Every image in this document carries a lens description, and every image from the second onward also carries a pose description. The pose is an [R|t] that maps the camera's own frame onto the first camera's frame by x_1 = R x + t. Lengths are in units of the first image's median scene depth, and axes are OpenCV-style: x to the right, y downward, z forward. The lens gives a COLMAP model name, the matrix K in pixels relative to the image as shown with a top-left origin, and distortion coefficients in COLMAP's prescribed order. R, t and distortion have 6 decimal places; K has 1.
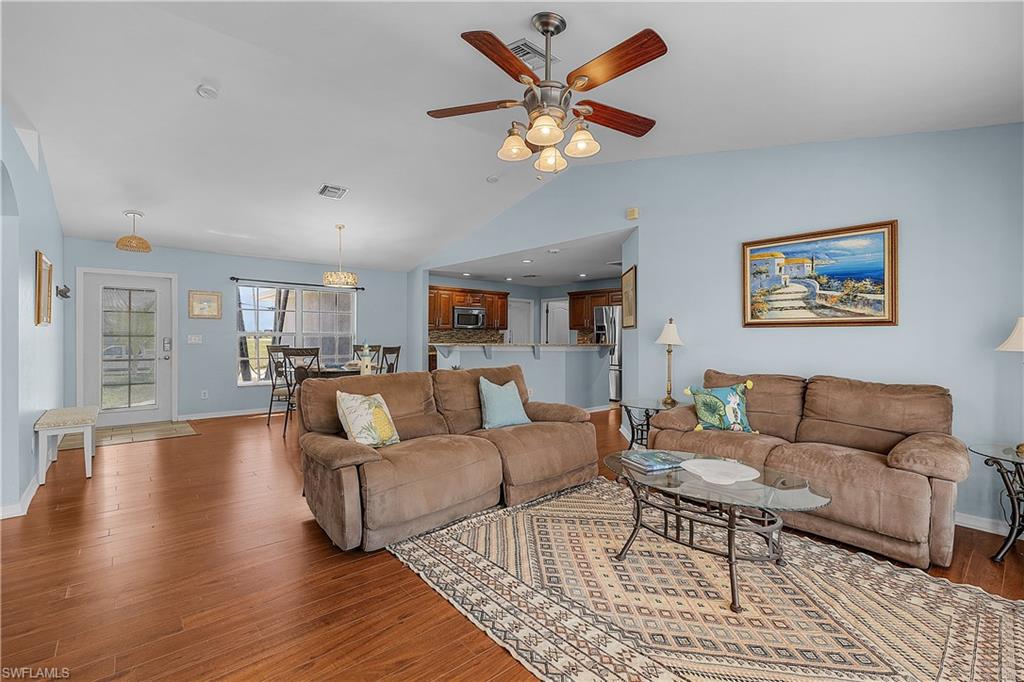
lens RADIAL K [[453.5, 0, 518.4], [0, 453.5, 337.5], [0, 0, 1]] dist [0.001038, 0.000132]
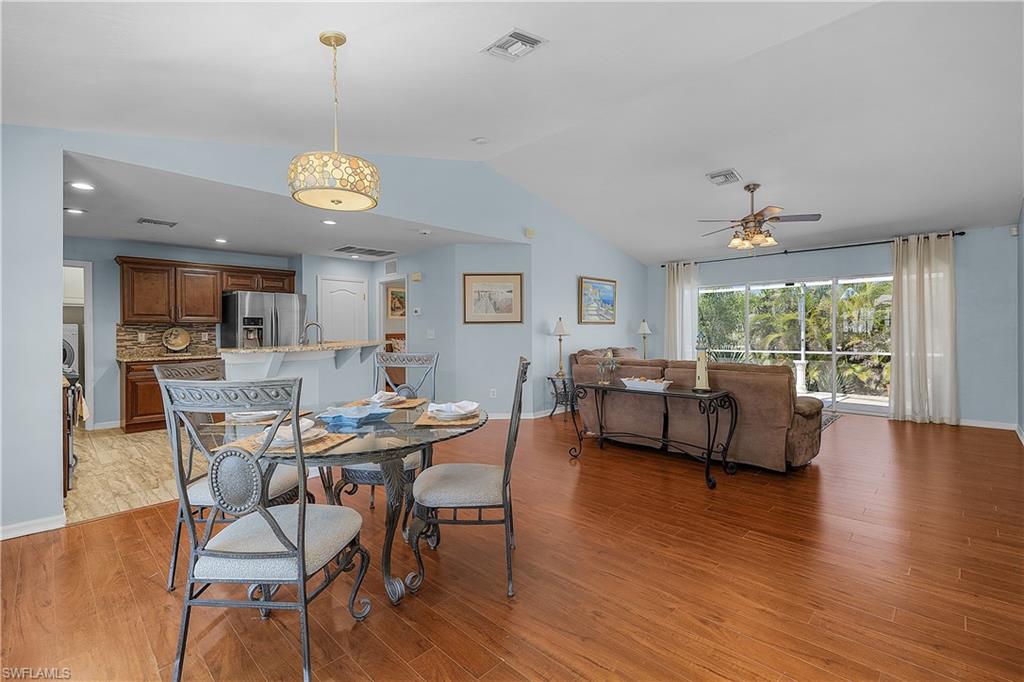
lens RADIAL K [[449.4, 0, 511.9], [0, 449.4, 318.8], [0, 0, 1]] dist [0.003241, 0.000428]
pose [[-0.080990, 0.024248, 0.996420, -0.752616], [0.011735, 0.999658, -0.023373, -0.003474], [-0.996646, 0.009800, -0.081247, 0.871157]]
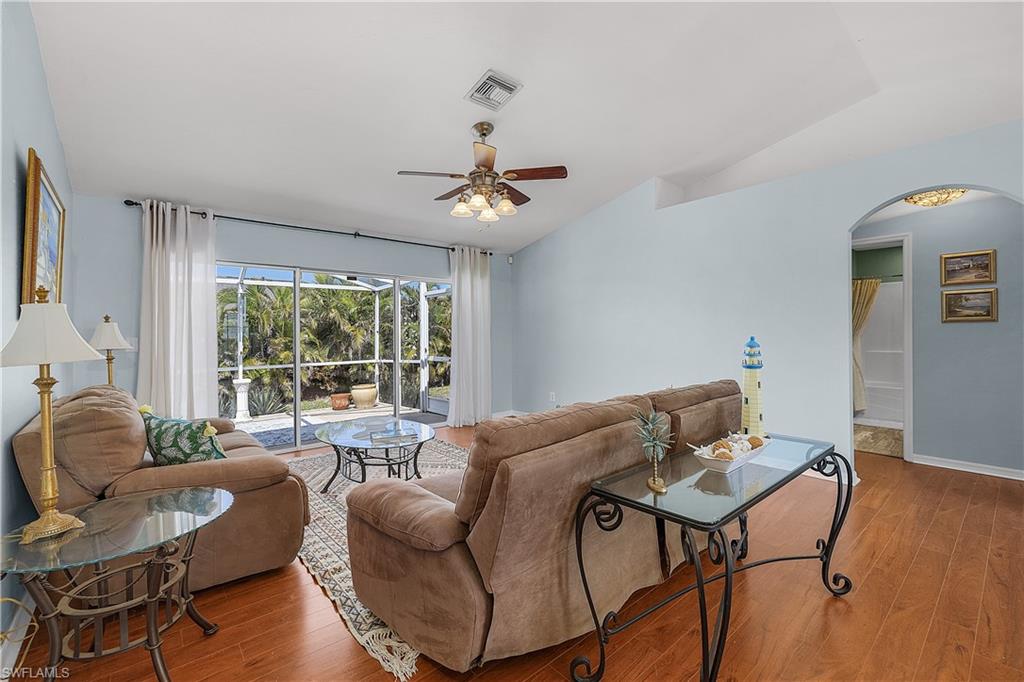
lens RADIAL K [[436.2, 0, 510.4], [0, 436.2, 328.3], [0, 0, 1]] dist [0.001264, 0.000264]
pose [[-0.999826, 0.016745, 0.008197, -0.019040], [0.016670, 0.999819, -0.009143, -0.000835], [-0.008349, -0.009004, -0.999925, 0.906527]]
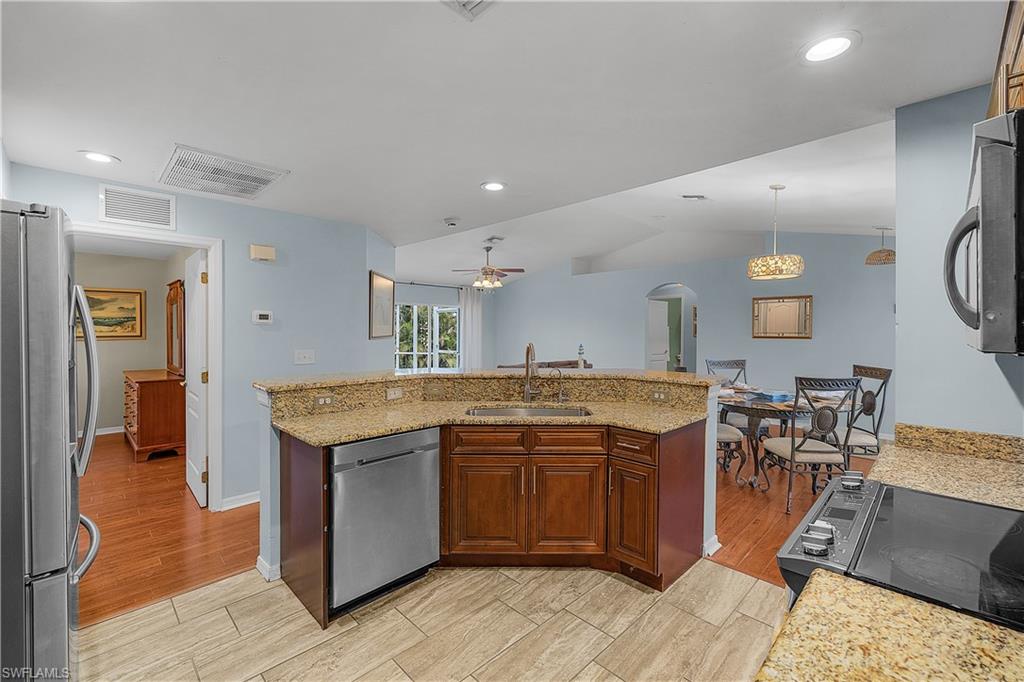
lens RADIAL K [[435.2, 0, 510.7], [0, 435.2, 335.8], [0, 0, 1]] dist [0.000187, 0.000415]
pose [[-0.997805, -0.005475, -0.065997, 0.029028], [-0.006780, 0.999786, 0.019563, -0.035762], [0.065875, 0.019968, -0.997628, 1.578371]]
